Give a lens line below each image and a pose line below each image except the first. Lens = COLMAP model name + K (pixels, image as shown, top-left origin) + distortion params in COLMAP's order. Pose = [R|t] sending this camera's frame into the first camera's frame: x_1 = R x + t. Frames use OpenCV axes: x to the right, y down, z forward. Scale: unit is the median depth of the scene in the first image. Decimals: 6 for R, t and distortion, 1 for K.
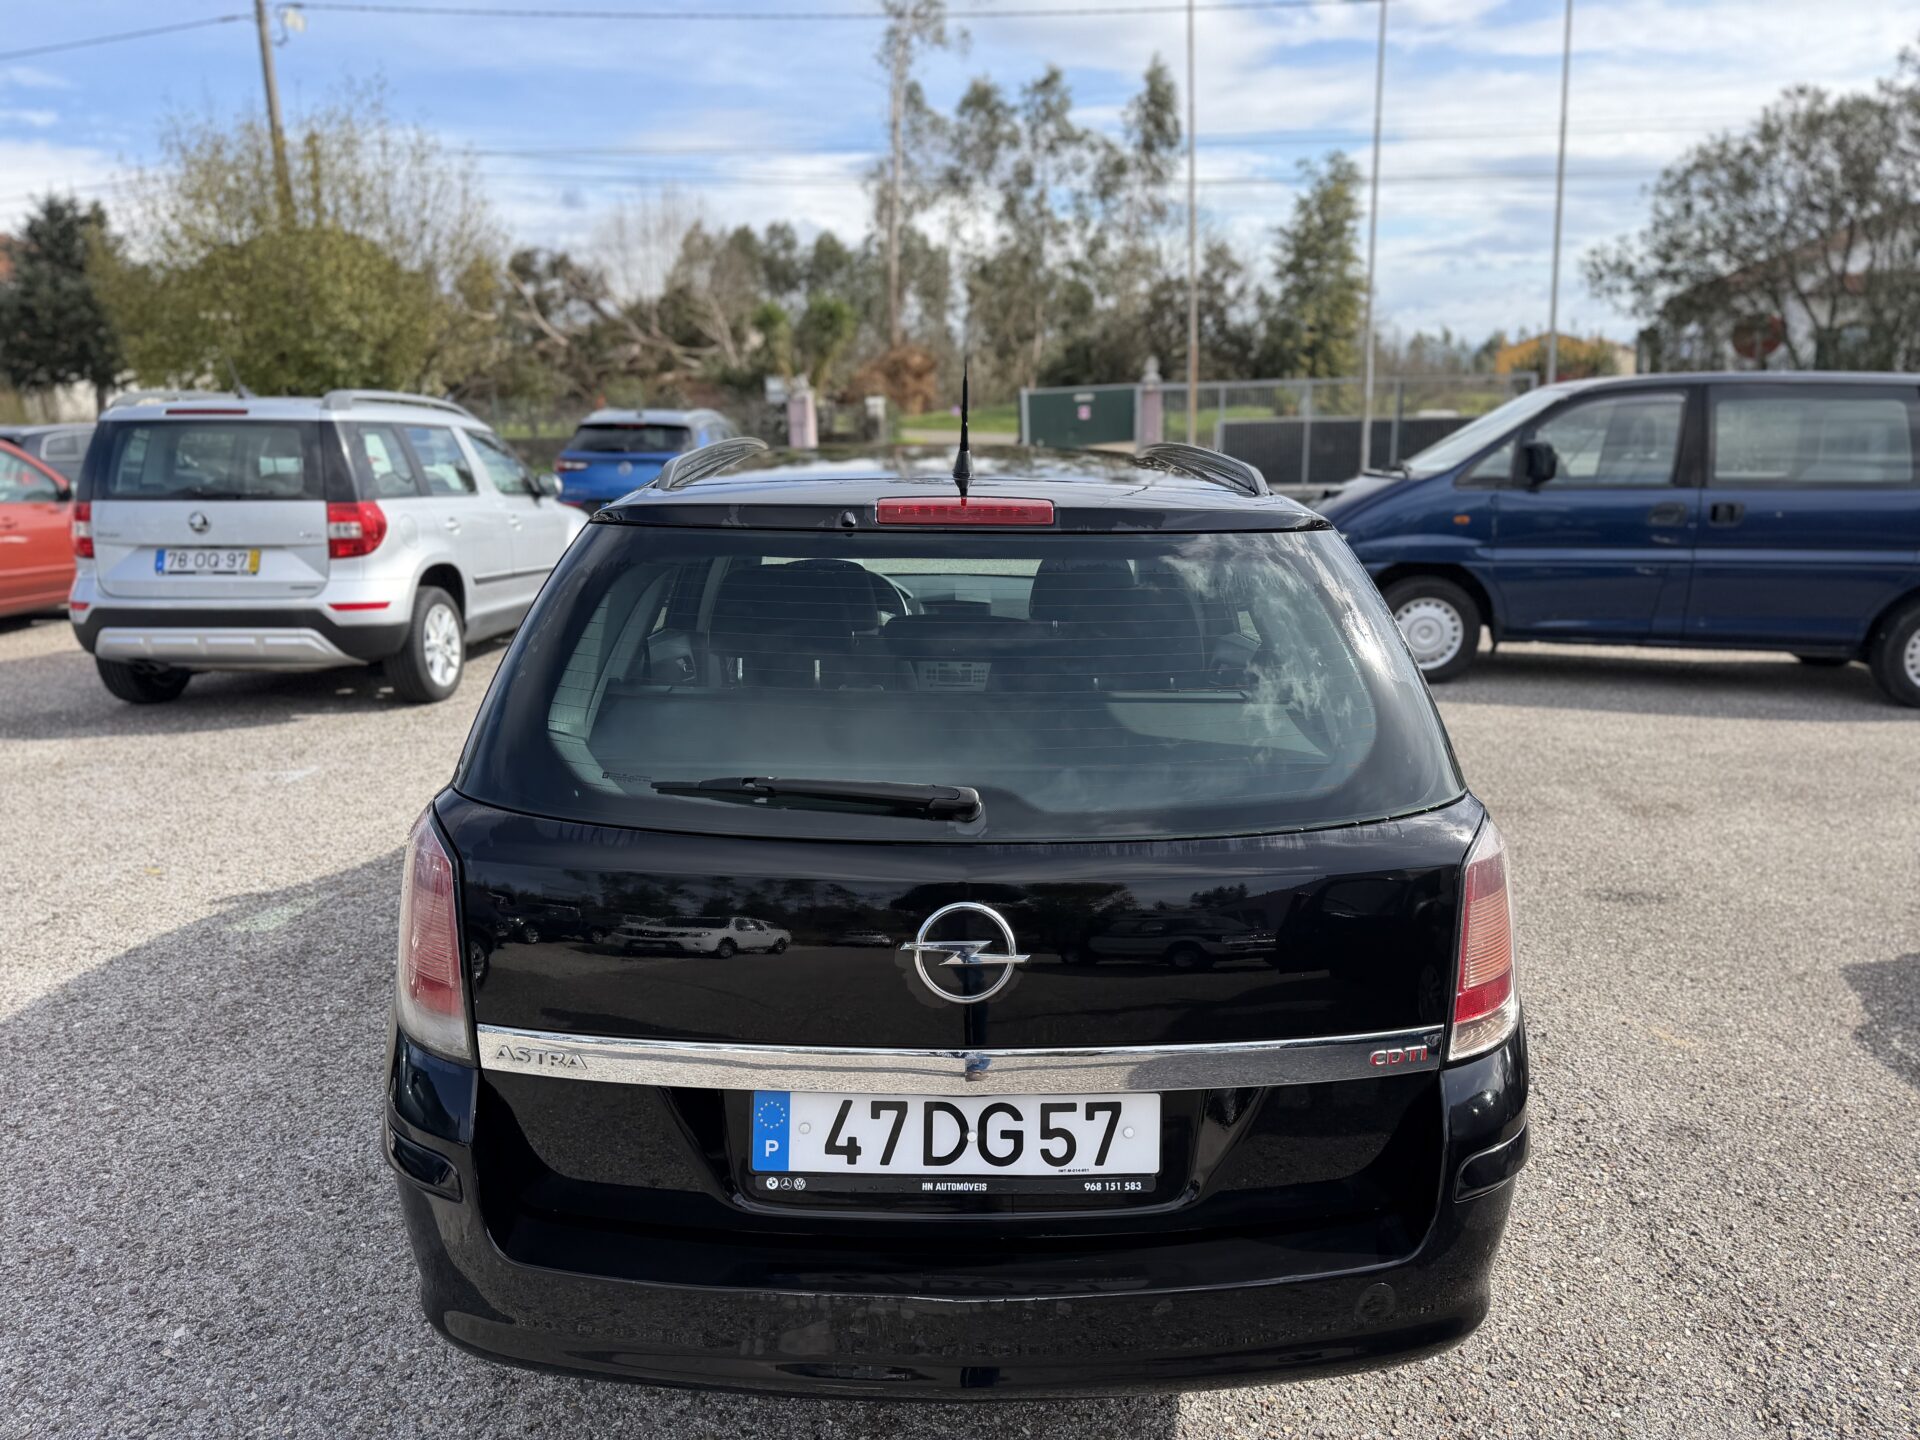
lens RADIAL K [[1315.4, 0, 958.1], [0, 1315.4, 746.9], [0, 0, 1]] dist [0.065294, -0.100223]
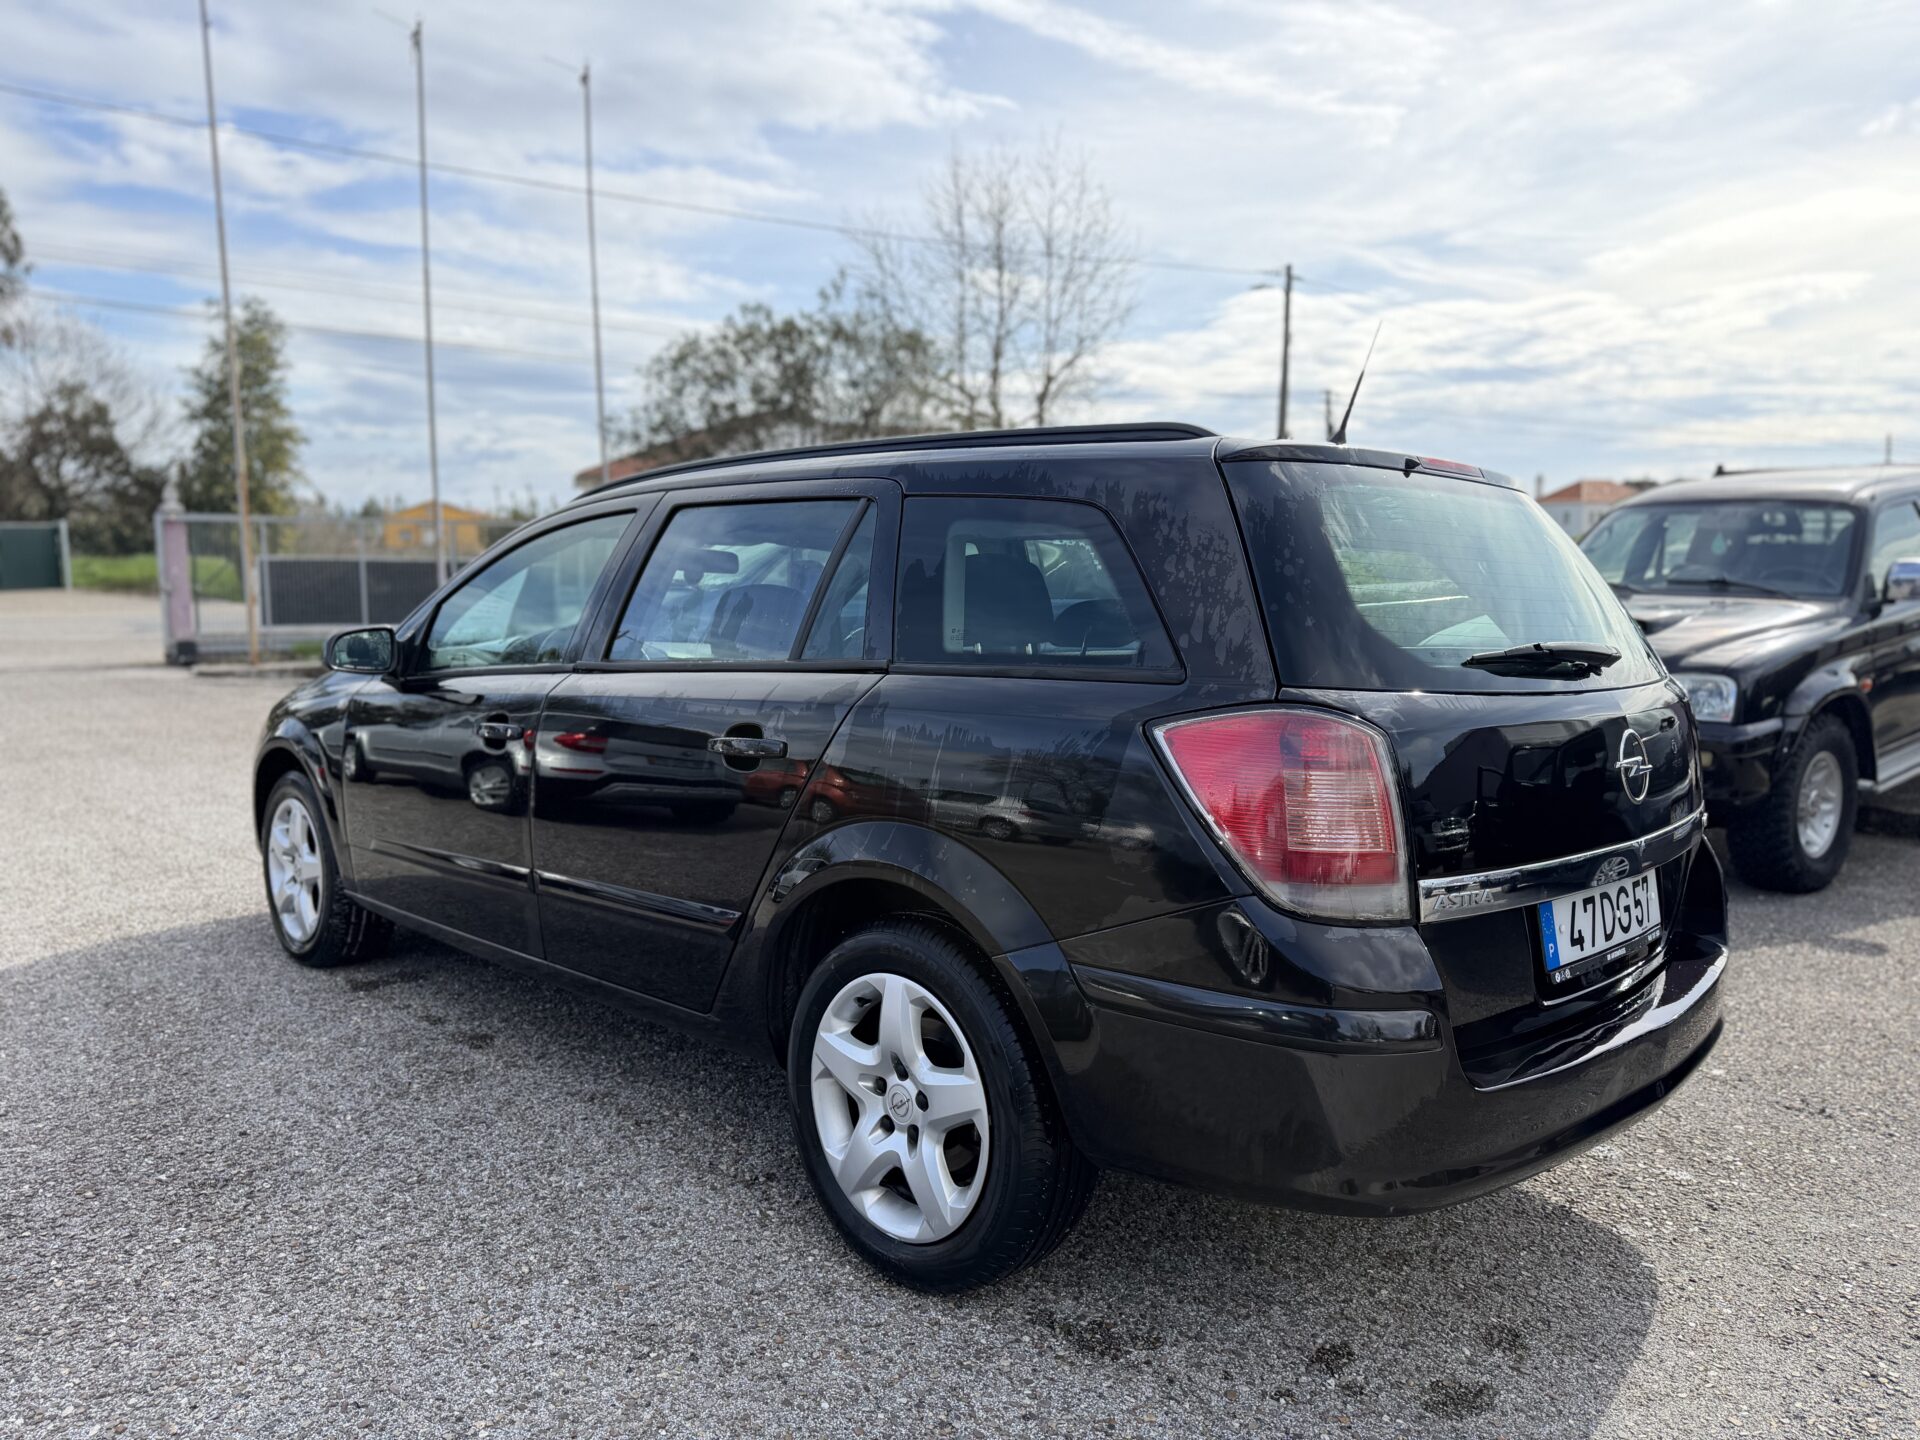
lens RADIAL K [[1368.0, 0, 960.0], [0, 1368.0, 720.0], [0, 0, 1]] dist [-0.036053, 0.000541]
pose [[0.714728, -0.048045, 0.697750, -0.067541], [0.146947, 0.985685, -0.082652, 0.005611], [-0.683791, 0.161606, 0.711557, 0.021470]]
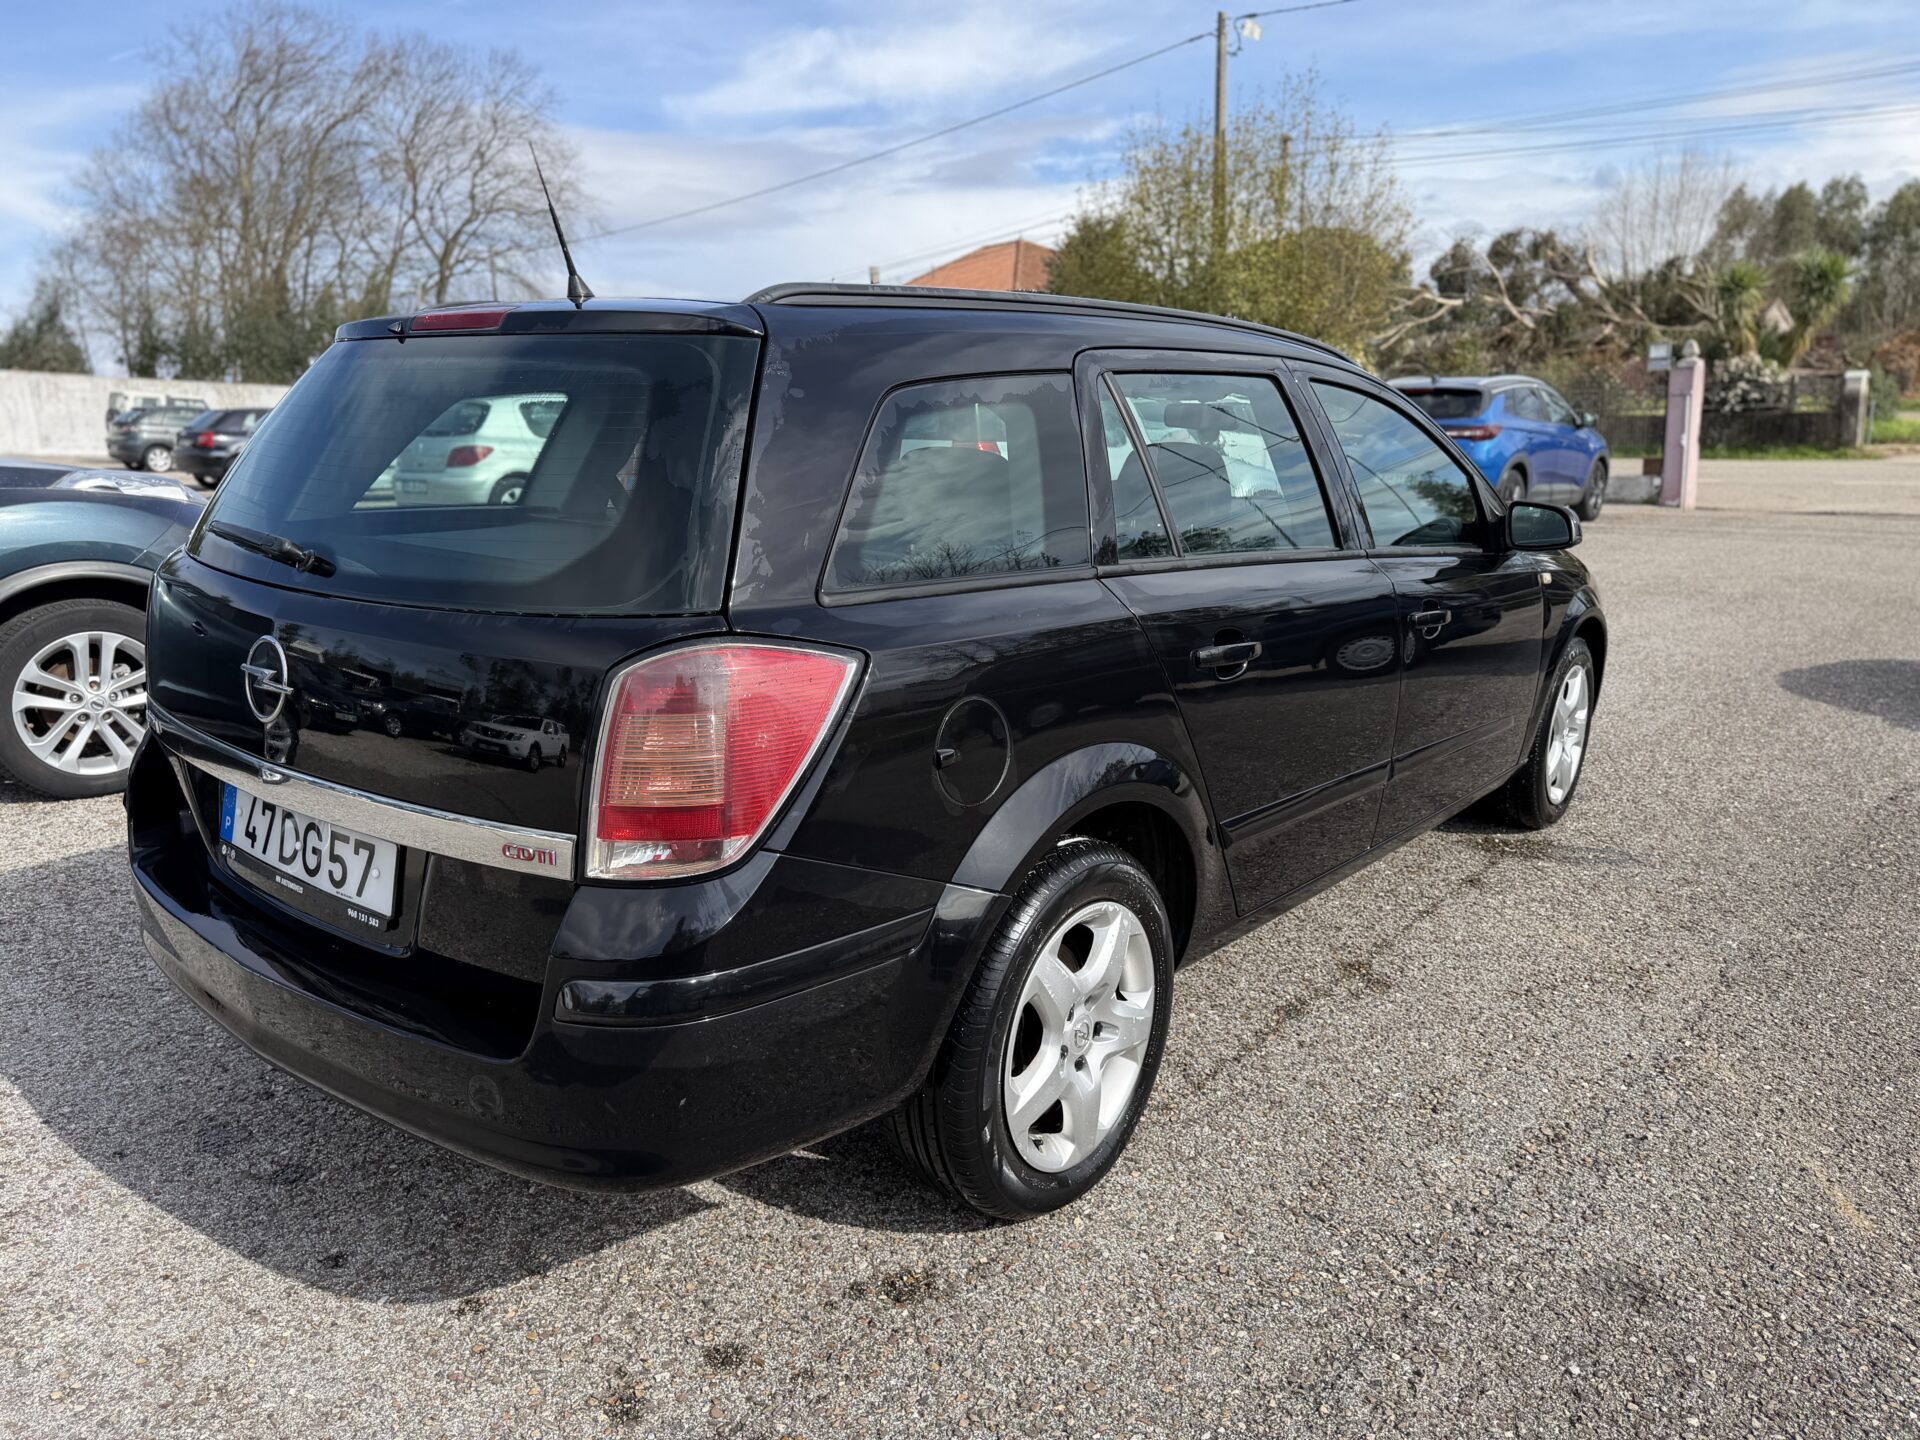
lens RADIAL K [[1313.0, 0, 992.8], [0, 1313.0, 768.9], [0, 0, 1]] dist [-0.004836, -0.004046]
pose [[0.774099, 0.162000, -0.611986, 0.057328], [-0.147709, 0.986241, 0.074234, 0.002369], [0.615591, 0.032931, 0.787377, 0.022079]]
